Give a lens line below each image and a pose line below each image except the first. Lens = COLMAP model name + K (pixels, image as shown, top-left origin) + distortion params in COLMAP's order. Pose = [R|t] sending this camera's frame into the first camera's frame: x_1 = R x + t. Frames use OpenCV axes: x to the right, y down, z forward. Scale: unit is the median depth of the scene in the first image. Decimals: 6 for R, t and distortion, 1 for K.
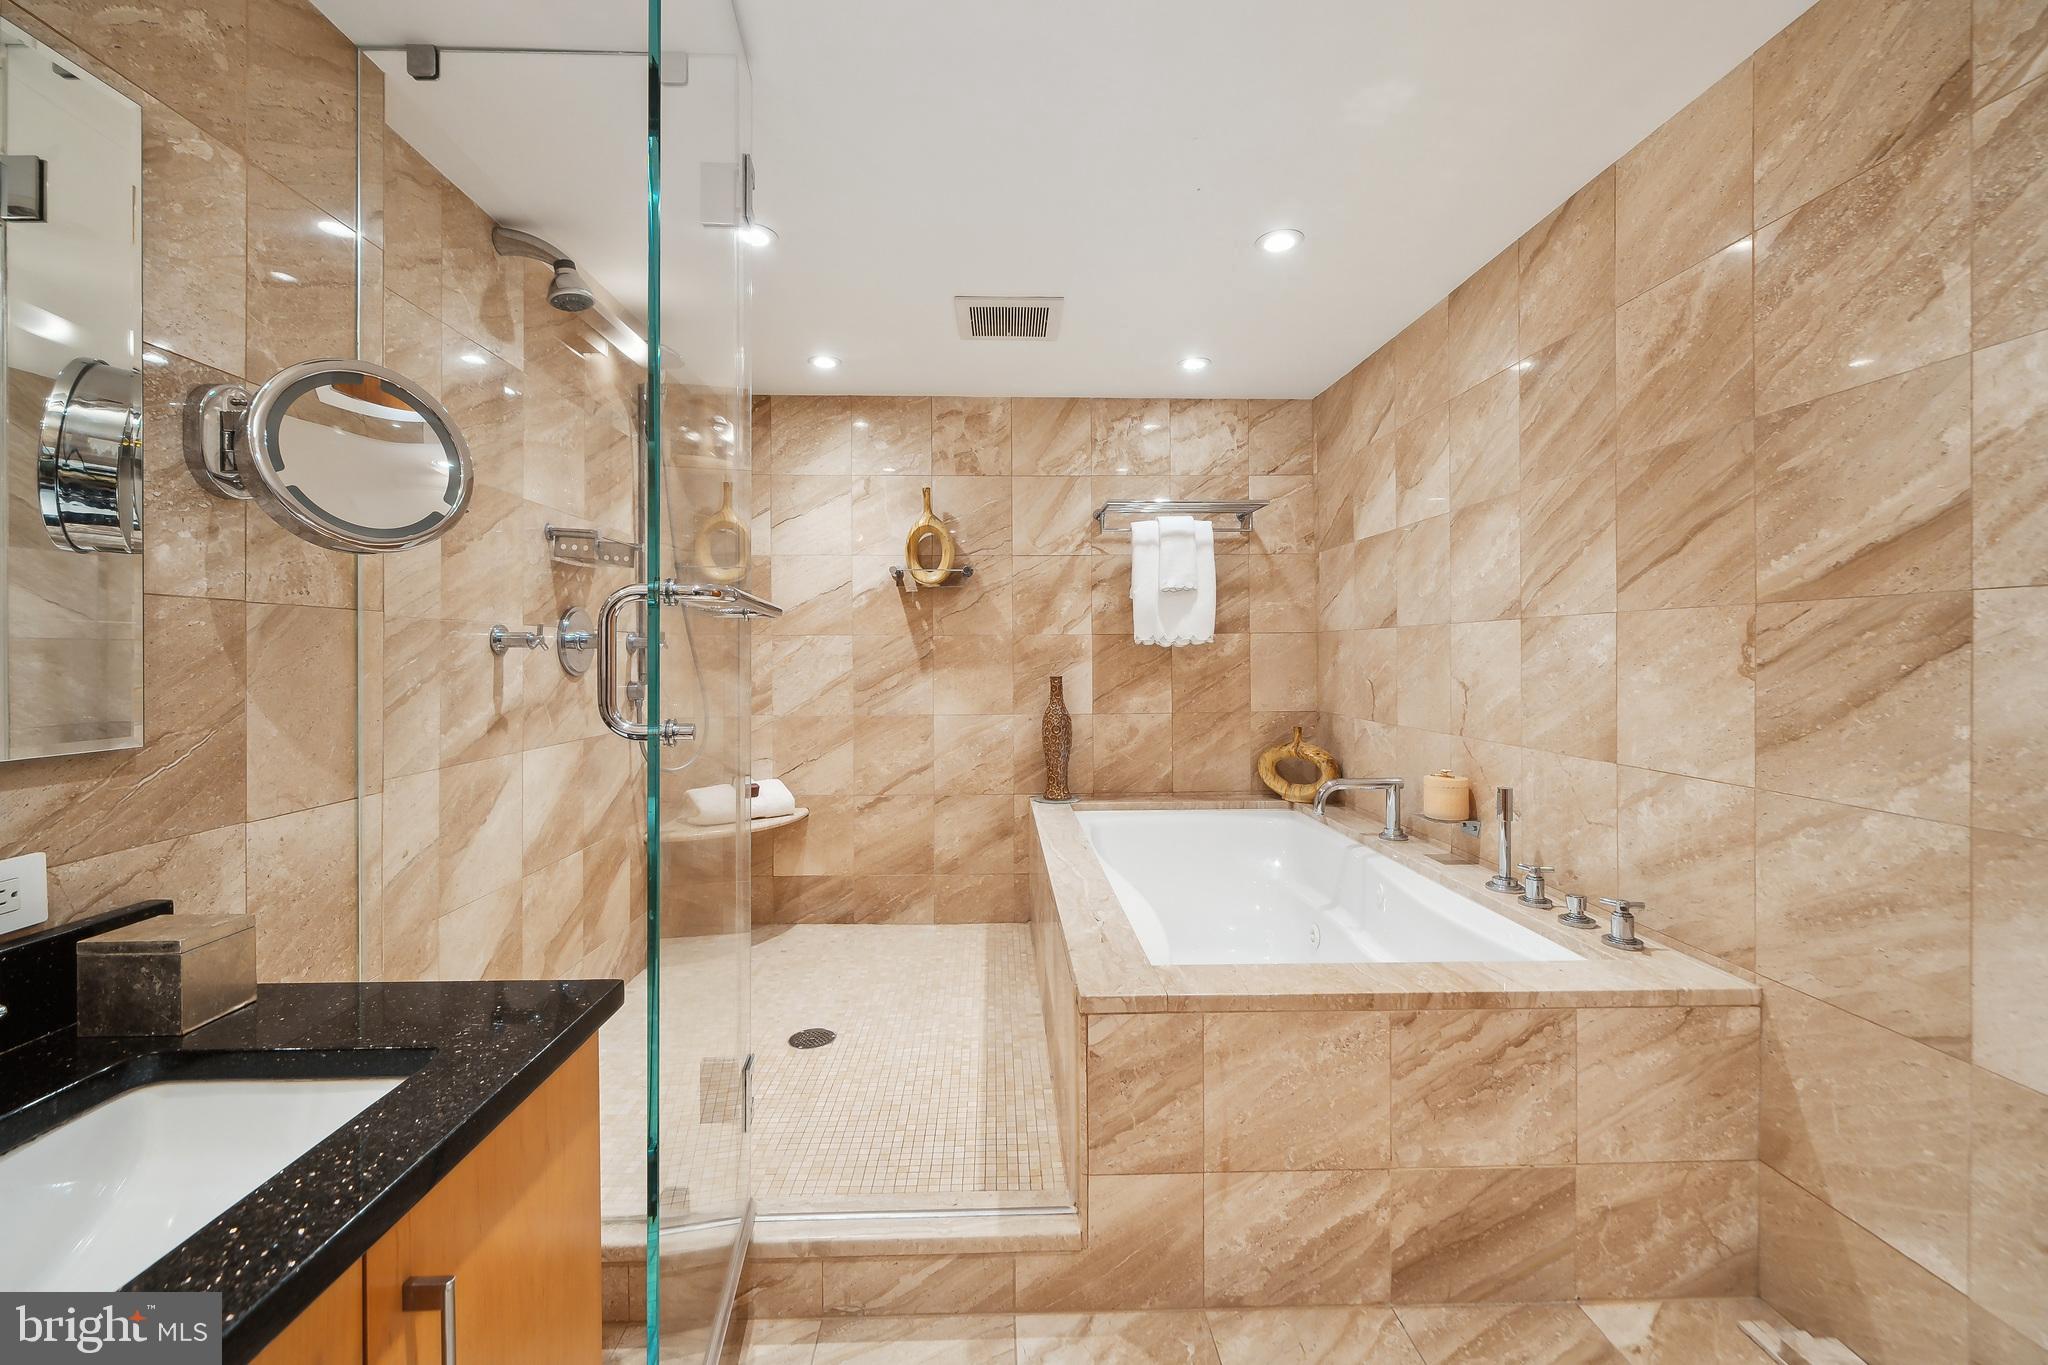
lens RADIAL K [[847.3, 0, 992.3], [0, 847.3, 657.0], [0, 0, 1]] dist [0.000906, 0.000659]
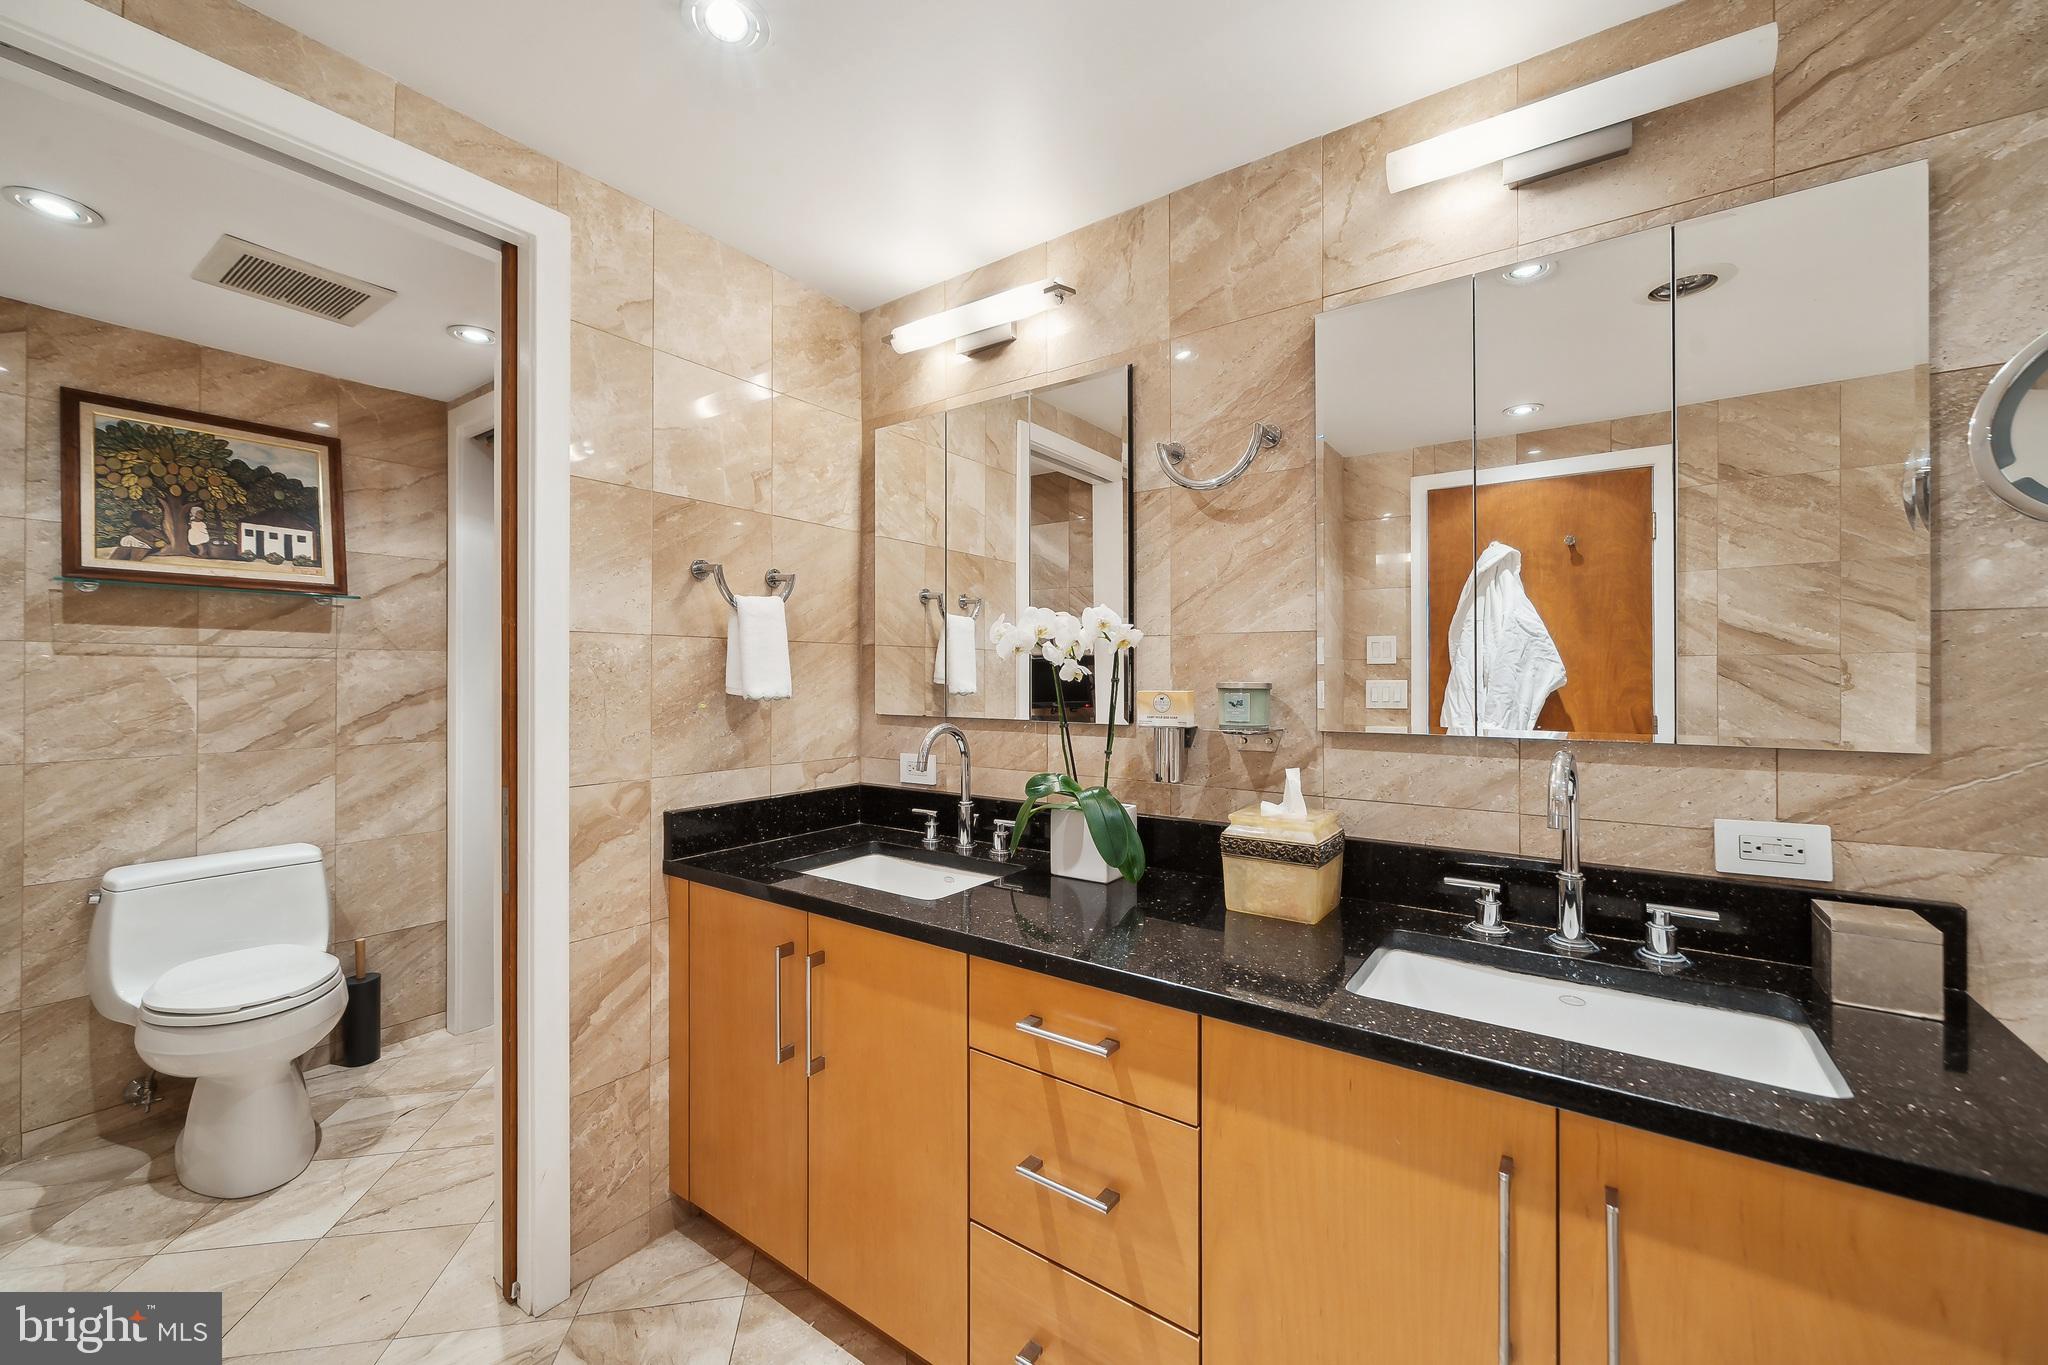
lens RADIAL K [[789.3, 0, 1015.3], [0, 789.3, 674.2], [0, 0, 1]] dist [0.001501, -0.000238]
pose [[-0.599572, 0.005237, -0.800303, 0.401169], [0.001732, 0.999985, 0.005246, -0.002391], [0.800319, 0.001759, -0.599572, 0.549313]]
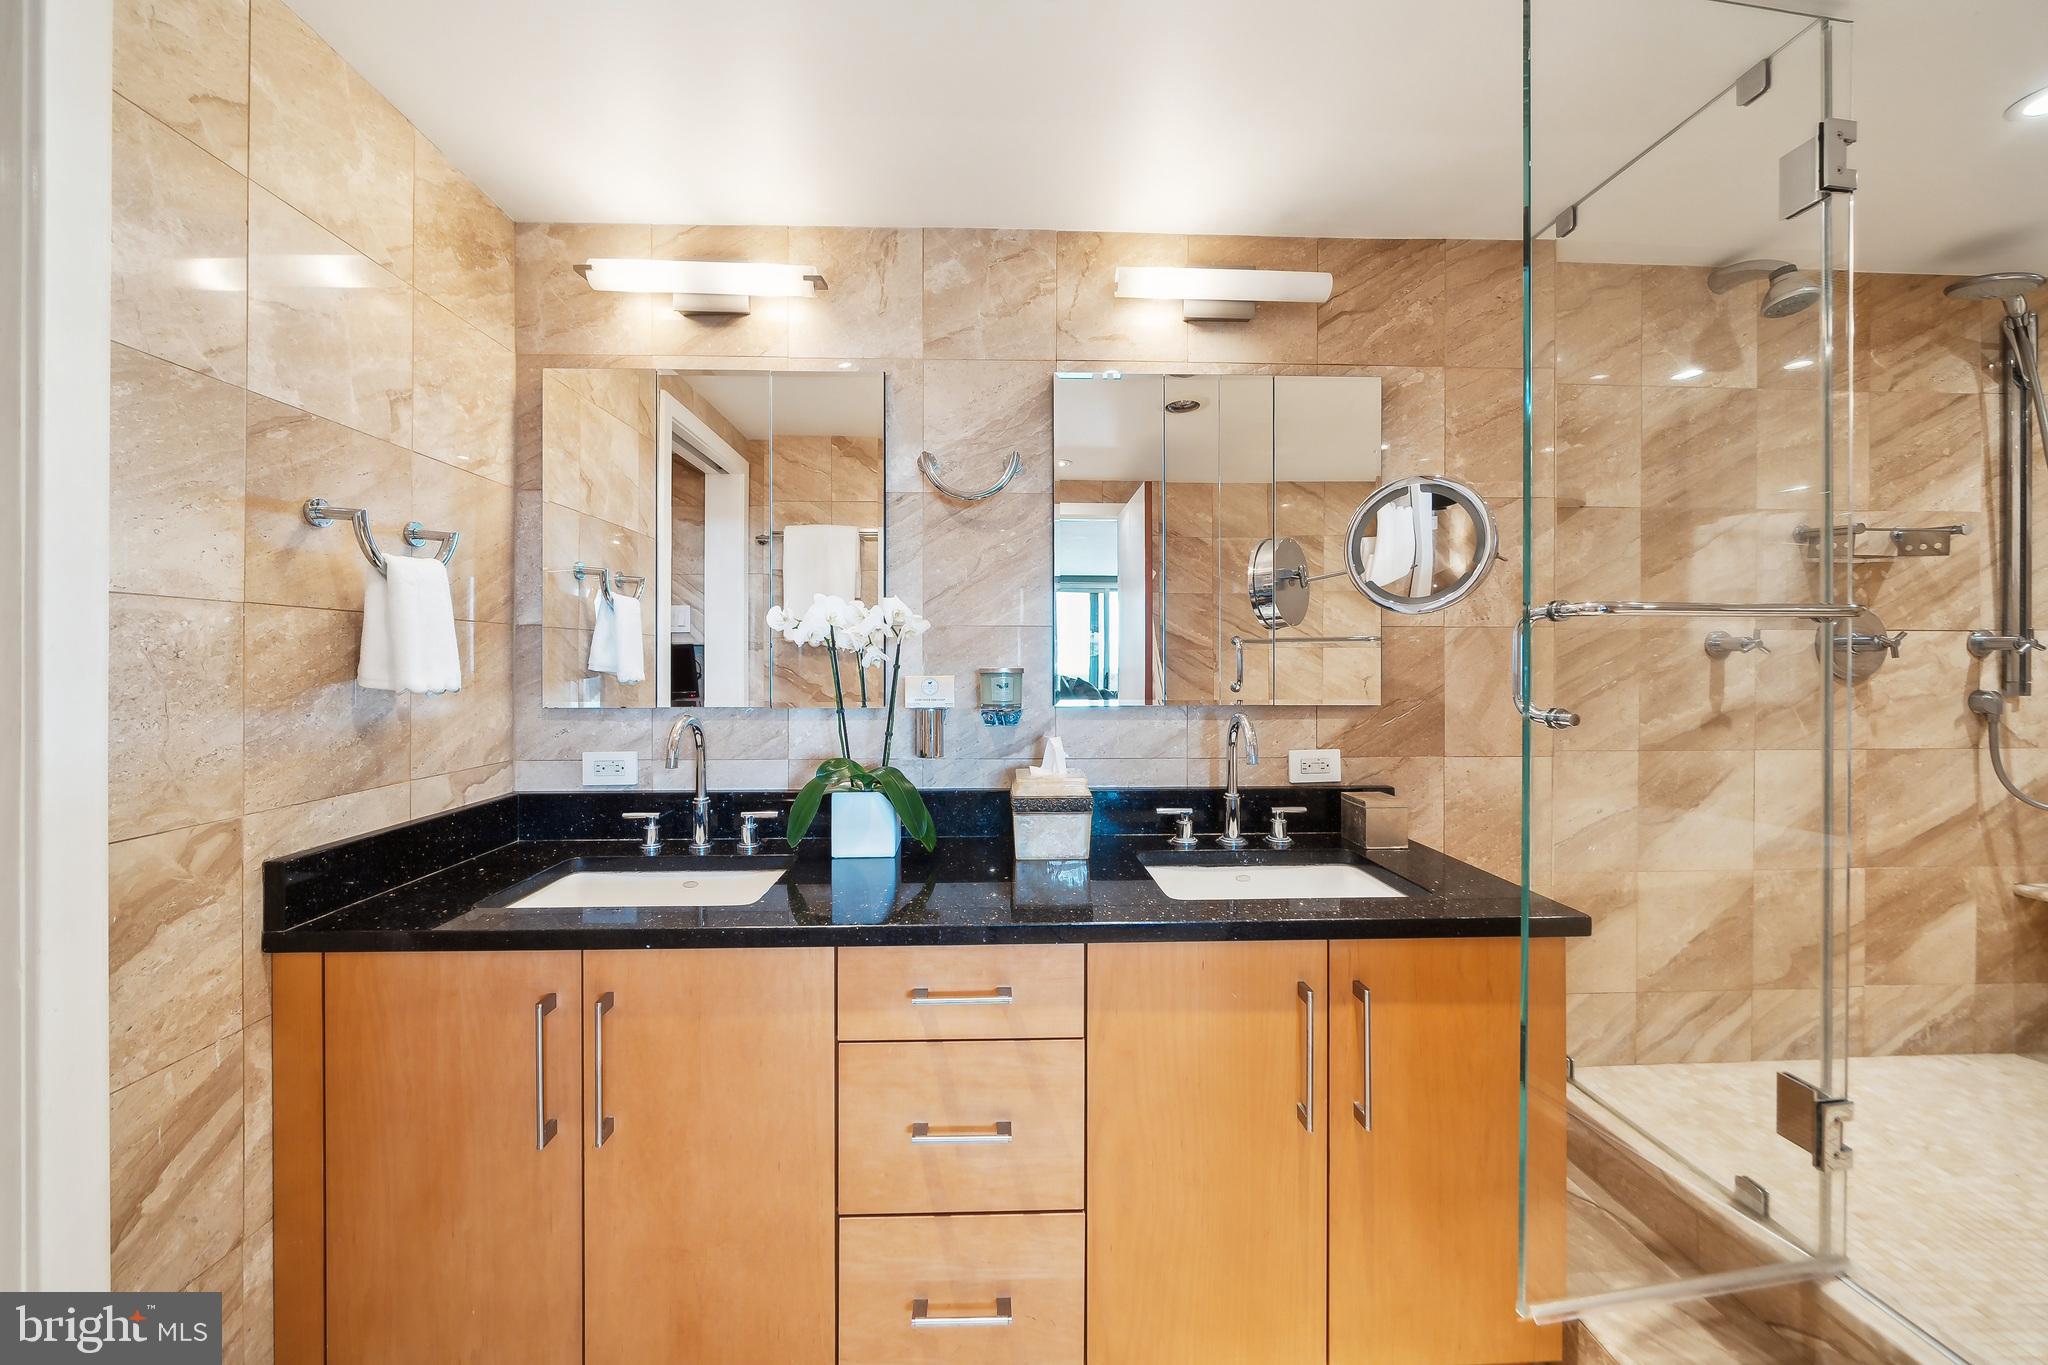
lens RADIAL K [[717.4, 0, 1007.8], [0, 717.4, 663.7], [0, 0, 1]] dist [-0.001862, -0.000791]
pose [[0.006047, 0.008380, -0.999947, 0.523632], [-0.002131, 0.999963, 0.008367, -0.001489], [0.999979, 0.002080, 0.006065, 0.107626]]
